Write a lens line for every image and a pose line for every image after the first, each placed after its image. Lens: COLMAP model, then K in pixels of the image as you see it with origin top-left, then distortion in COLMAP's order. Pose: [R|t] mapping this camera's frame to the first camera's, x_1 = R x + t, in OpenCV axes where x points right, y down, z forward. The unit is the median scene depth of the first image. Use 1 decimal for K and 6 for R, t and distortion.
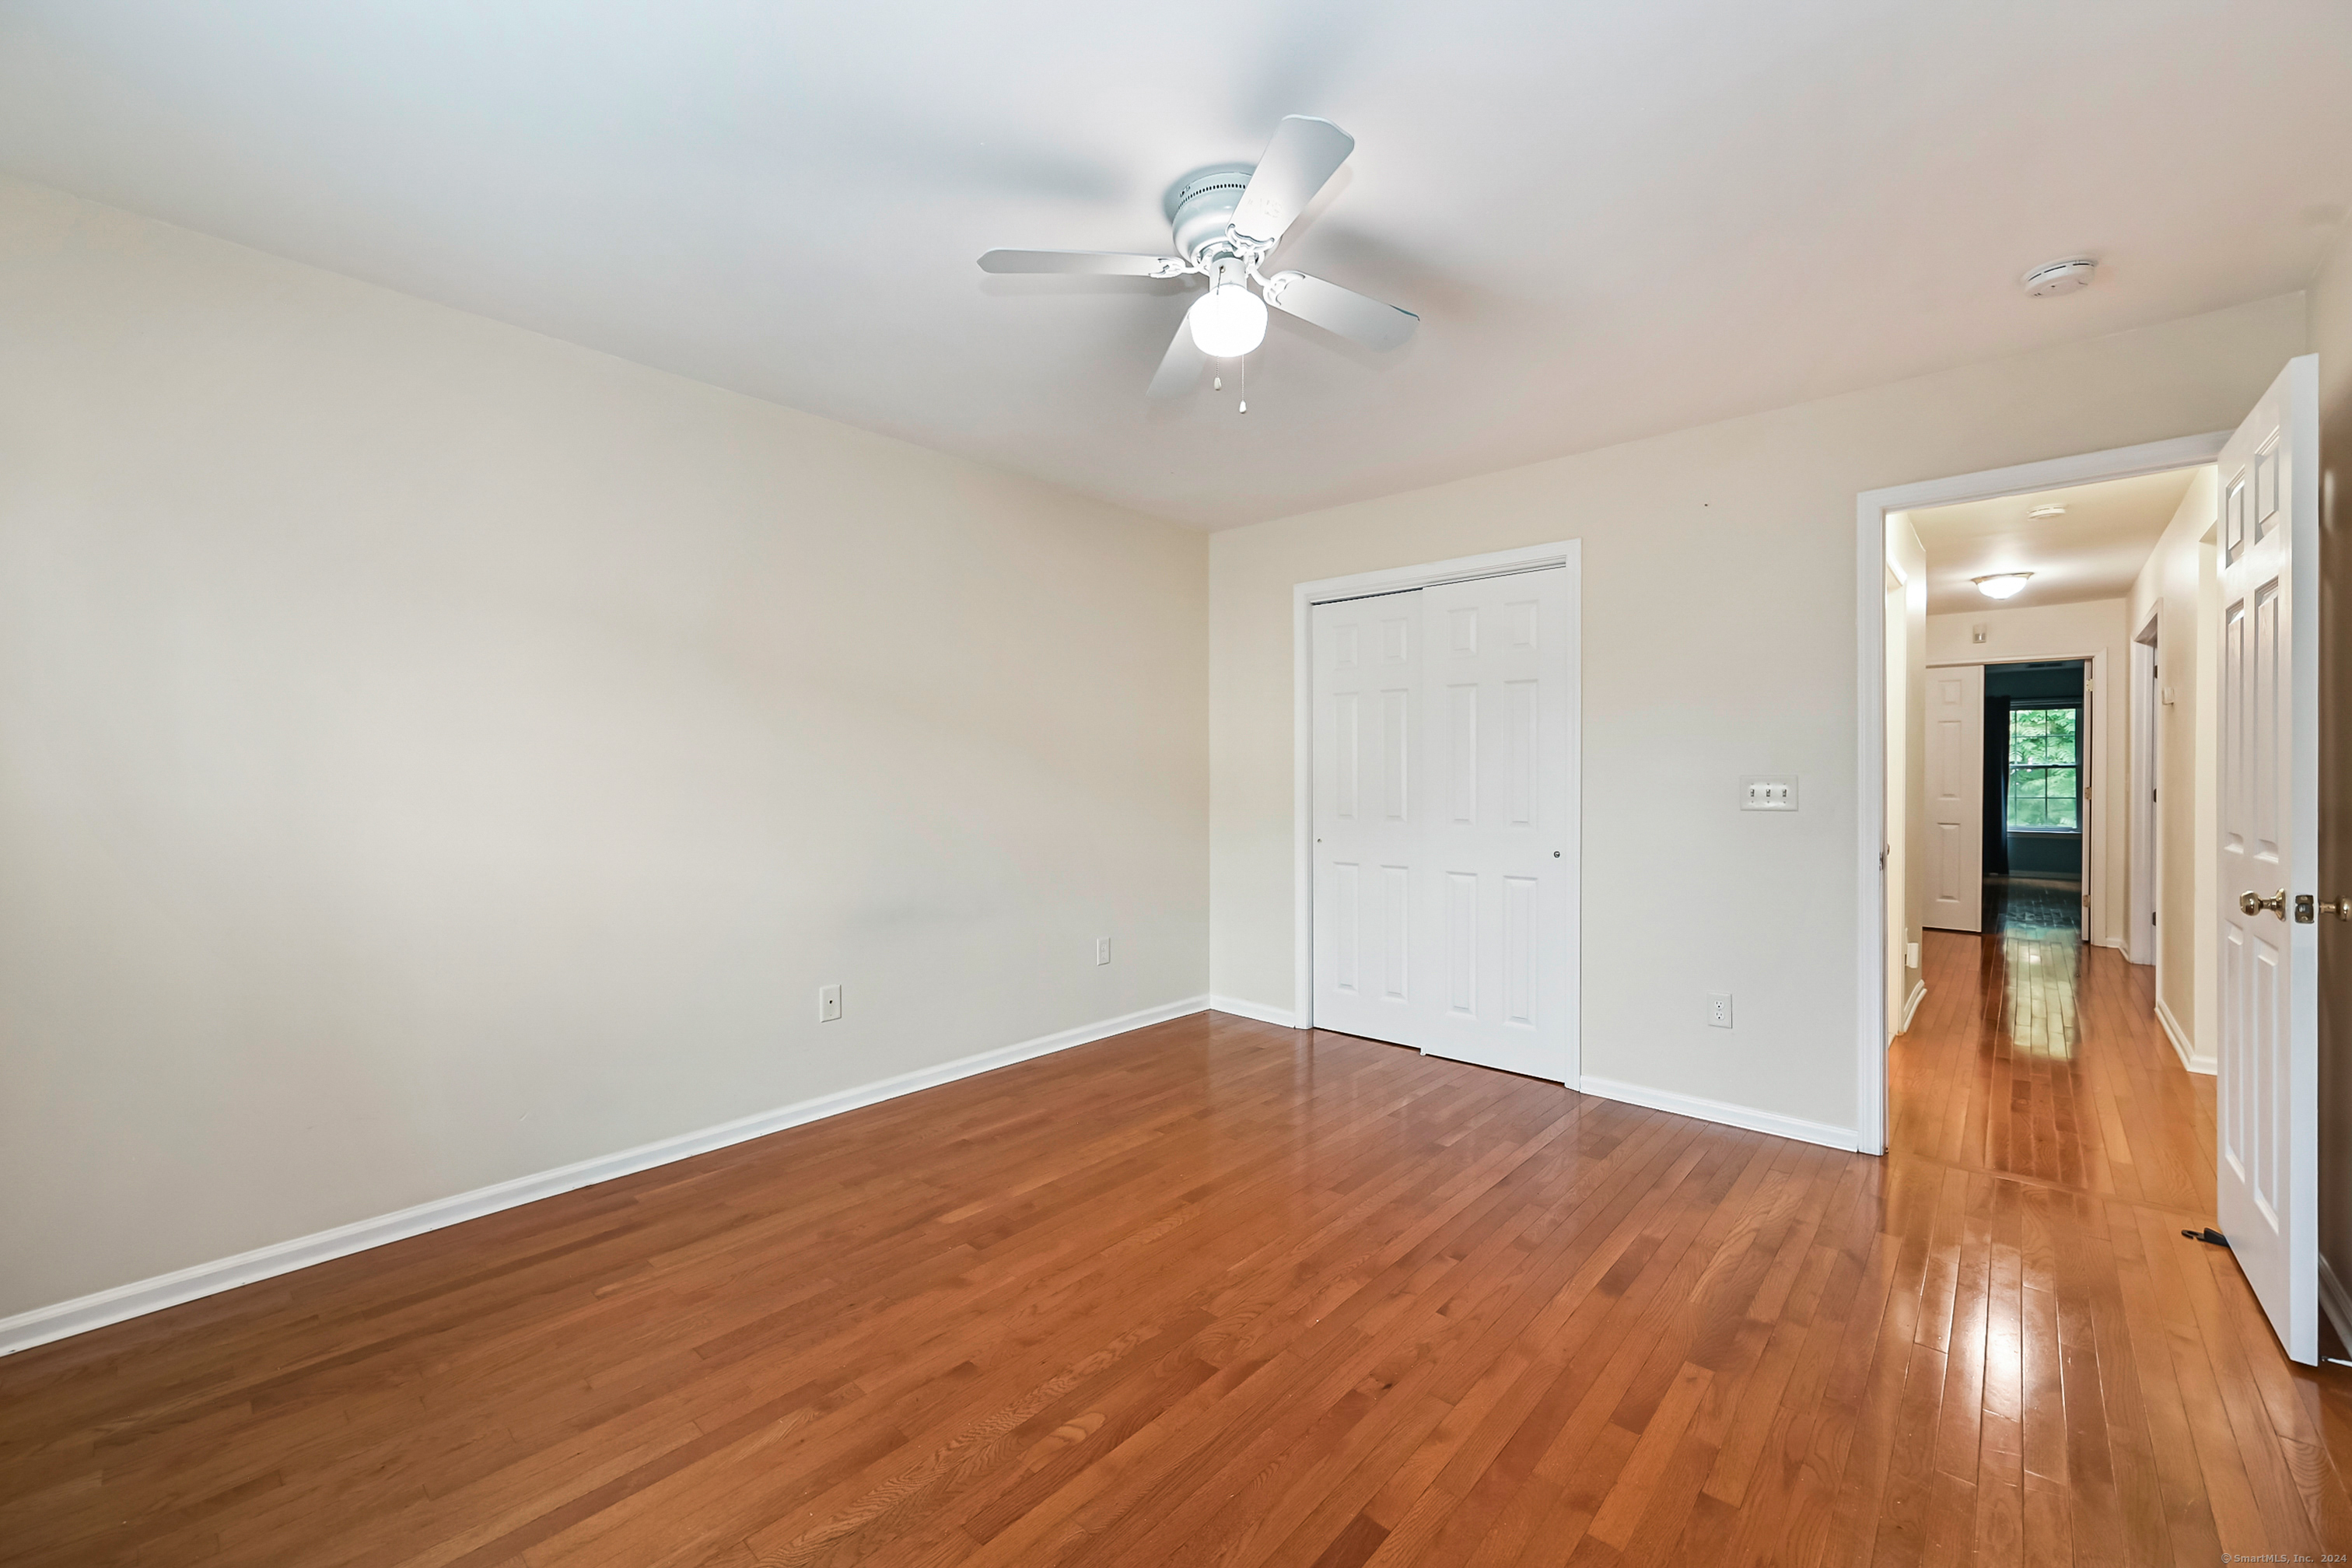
lens RADIAL K [[927.2, 0, 1172.4], [0, 927.2, 785.9], [0, 0, 1]] dist [0.000229, 0.000190]
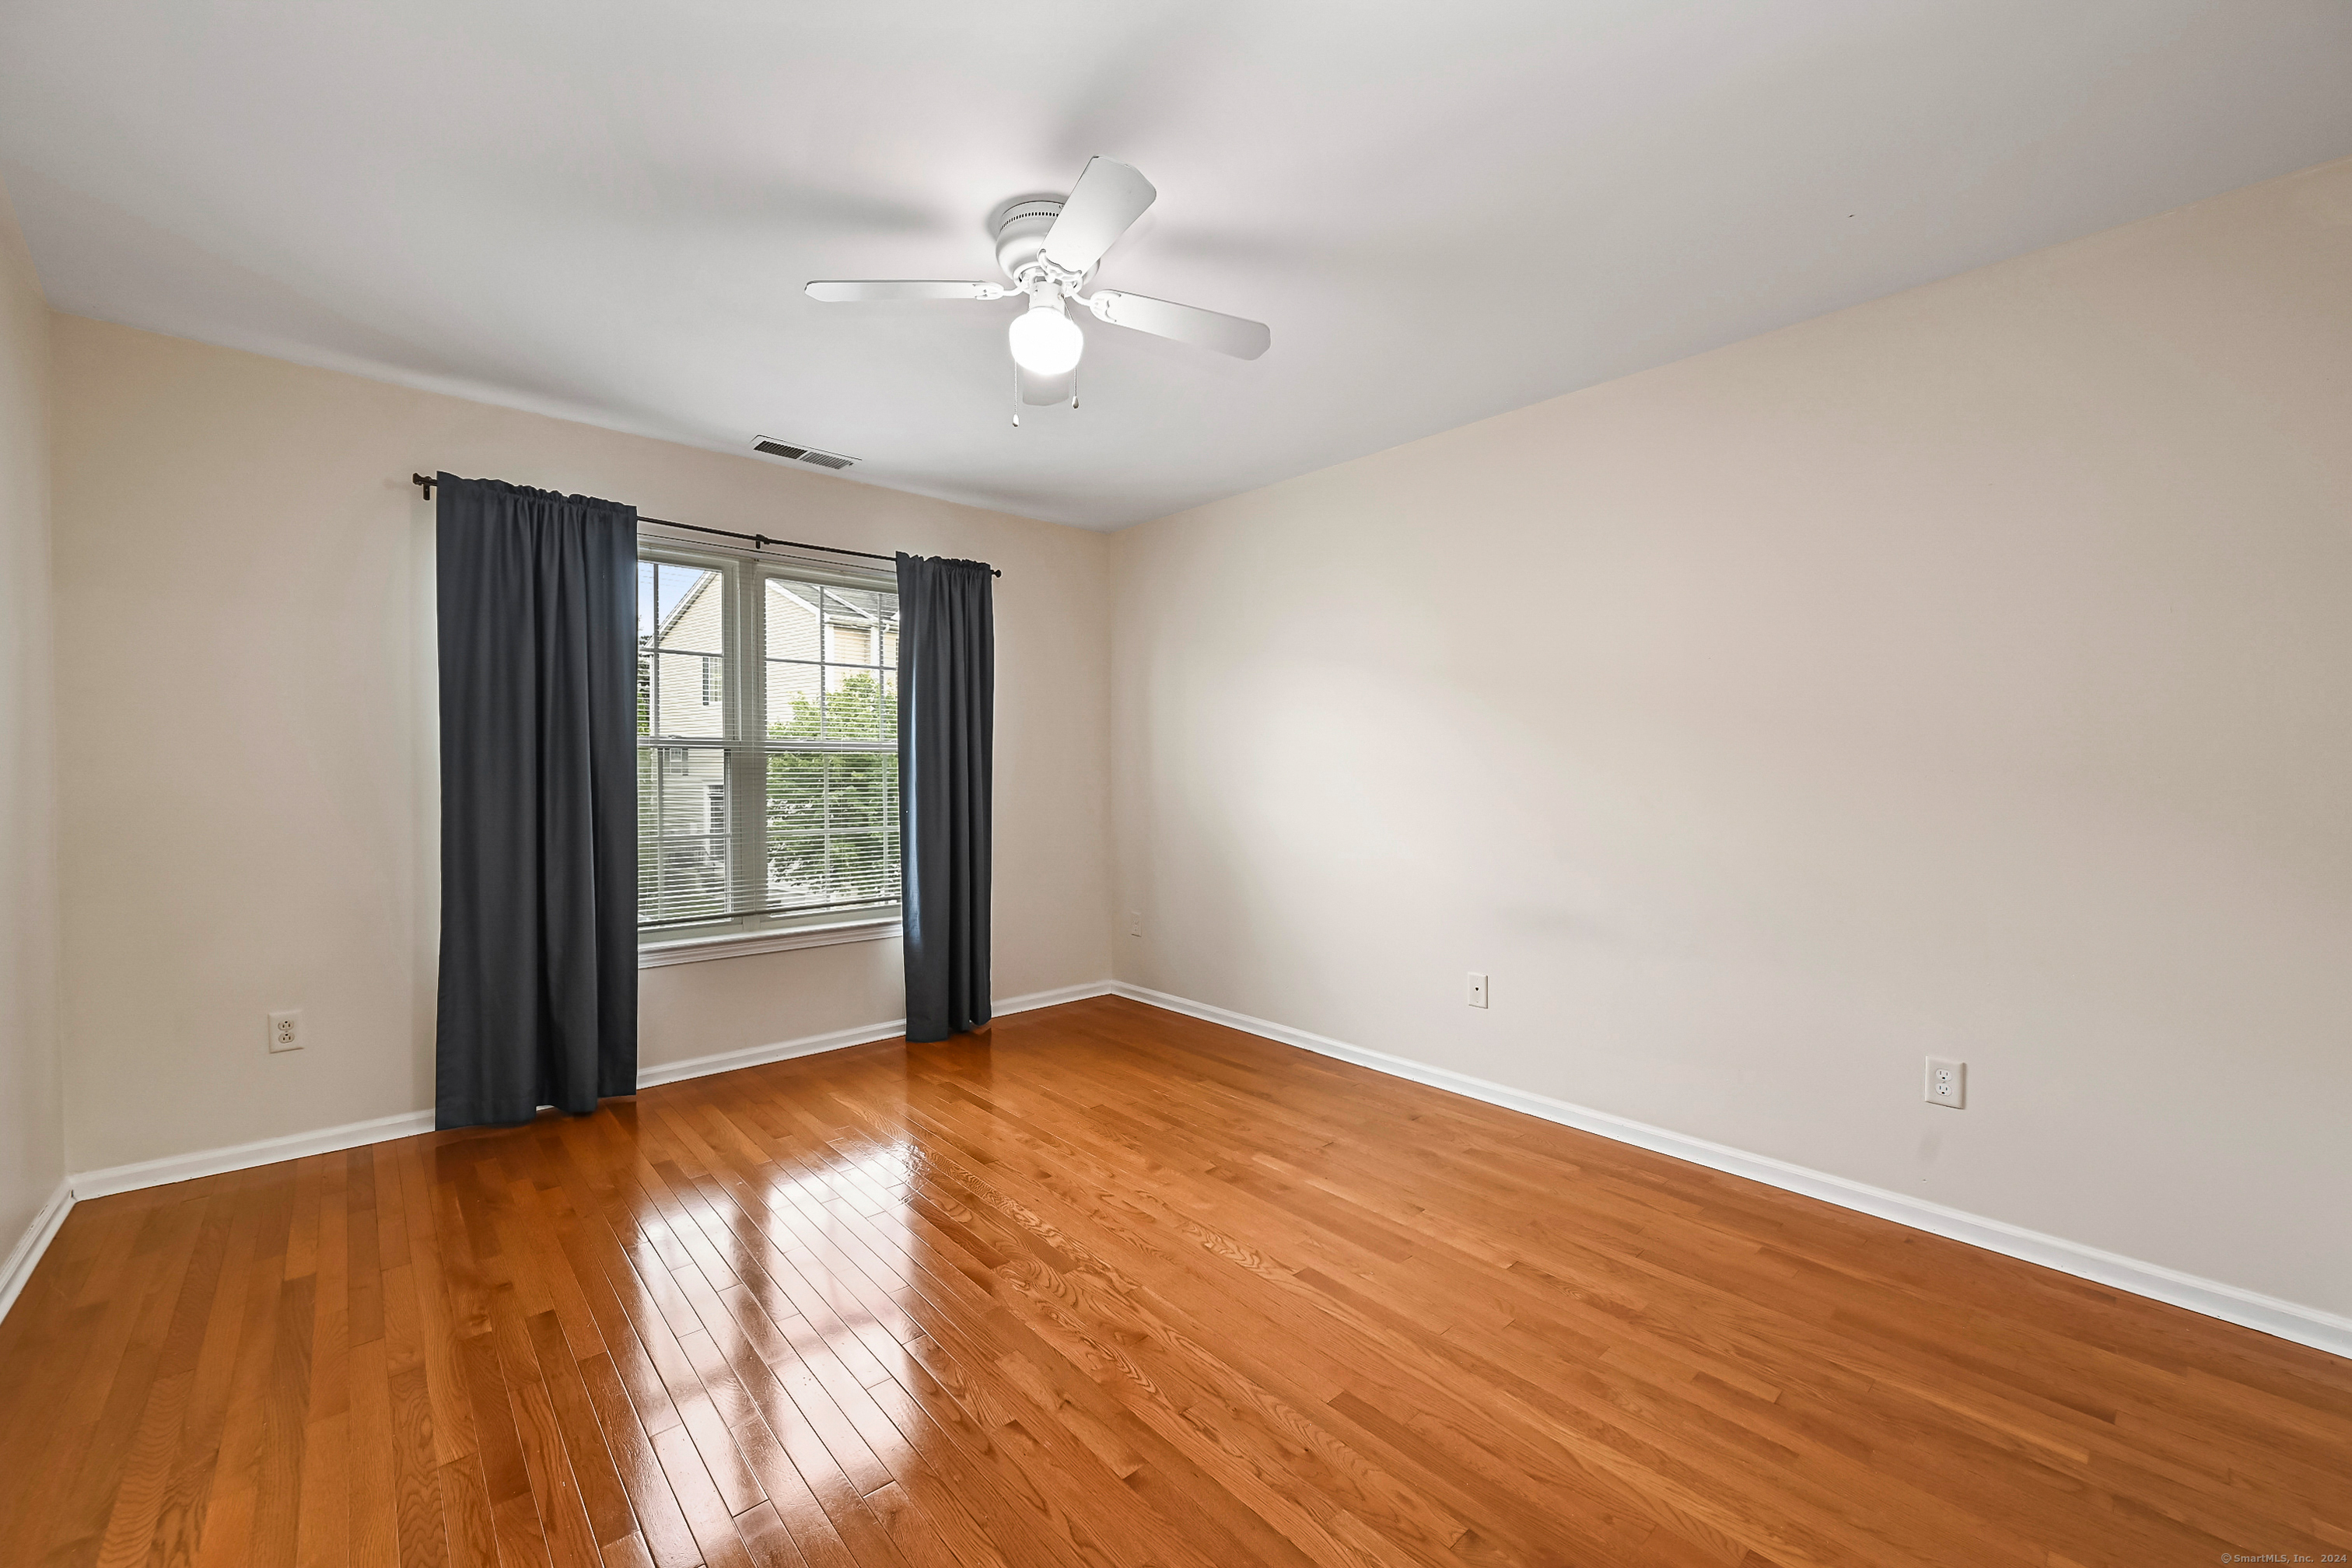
lens RADIAL K [[927.2, 0, 1172.4], [0, 927.2, 785.9], [0, 0, 1]] dist [0.000229, 0.000190]
pose [[-0.102030, 0.017175, -0.994633, 0.925826], [-0.012932, 0.999744, 0.018590, -0.006440], [0.994697, 0.014760, -0.101781, 1.046141]]
